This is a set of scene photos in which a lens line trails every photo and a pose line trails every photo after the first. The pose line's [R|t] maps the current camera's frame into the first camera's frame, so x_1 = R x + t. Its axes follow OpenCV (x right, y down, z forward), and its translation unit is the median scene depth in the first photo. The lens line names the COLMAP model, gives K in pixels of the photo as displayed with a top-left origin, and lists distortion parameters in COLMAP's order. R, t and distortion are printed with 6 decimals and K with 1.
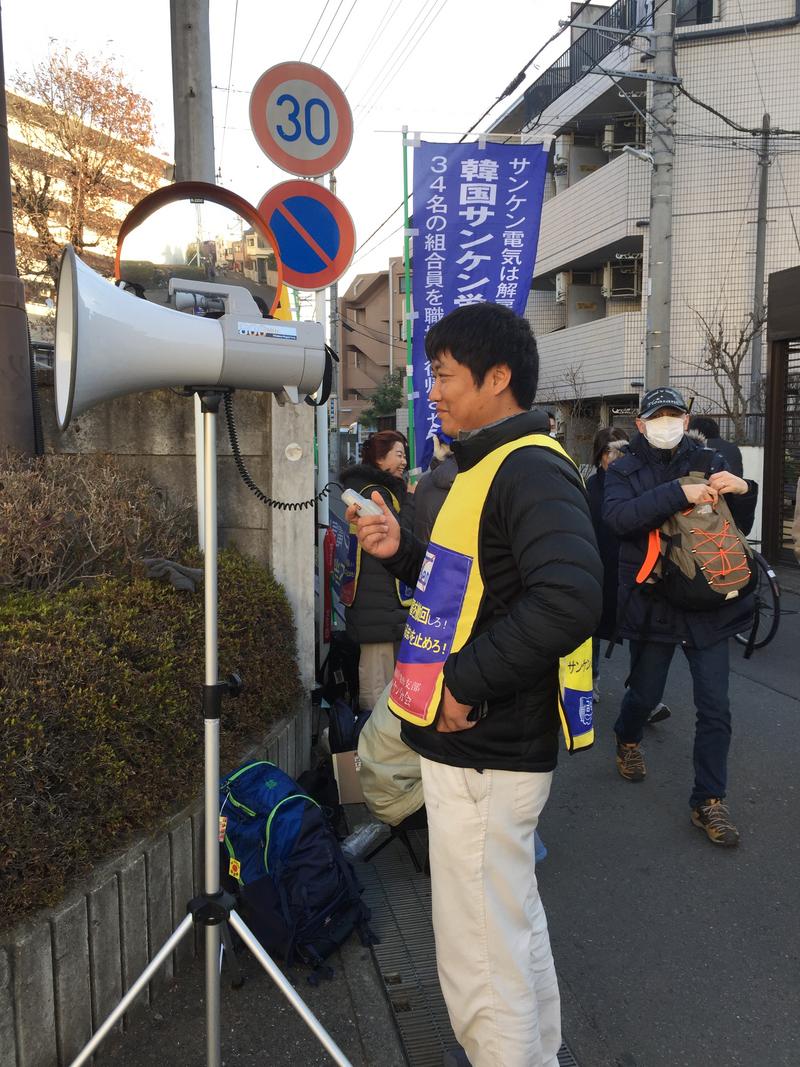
lens RADIAL K [[903.4, 0, 400.0], [0, 903.4, 533.5], [0, 0, 1]] dist [0.103361, -0.136303]
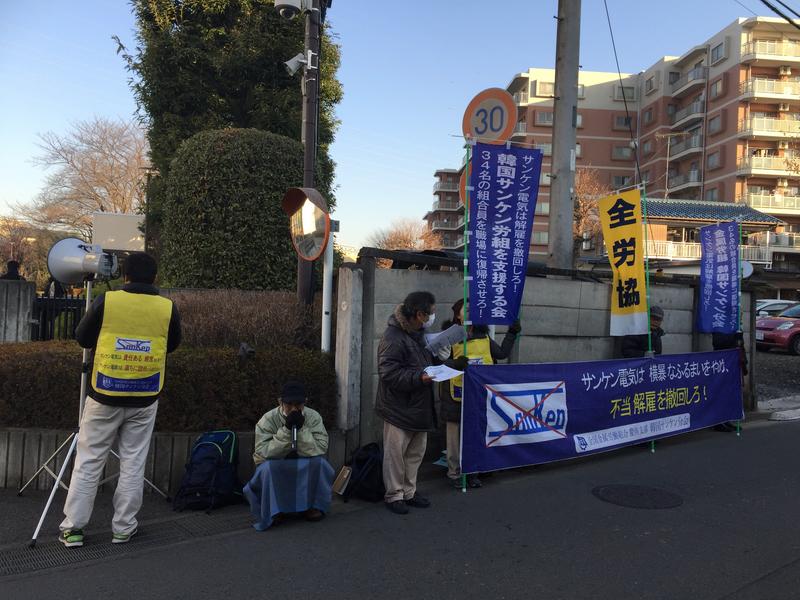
lens RADIAL K [[677.3, 0, 395.6], [0, 677.3, 284.1], [0, 0, 1]] dist [0.103361, -0.136303]
pose [[0.448833, 0.013484, -0.893514, 0.944442], [-0.144653, 0.987795, -0.057755, -0.047351], [0.881830, 0.155172, 0.445305, 0.317586]]
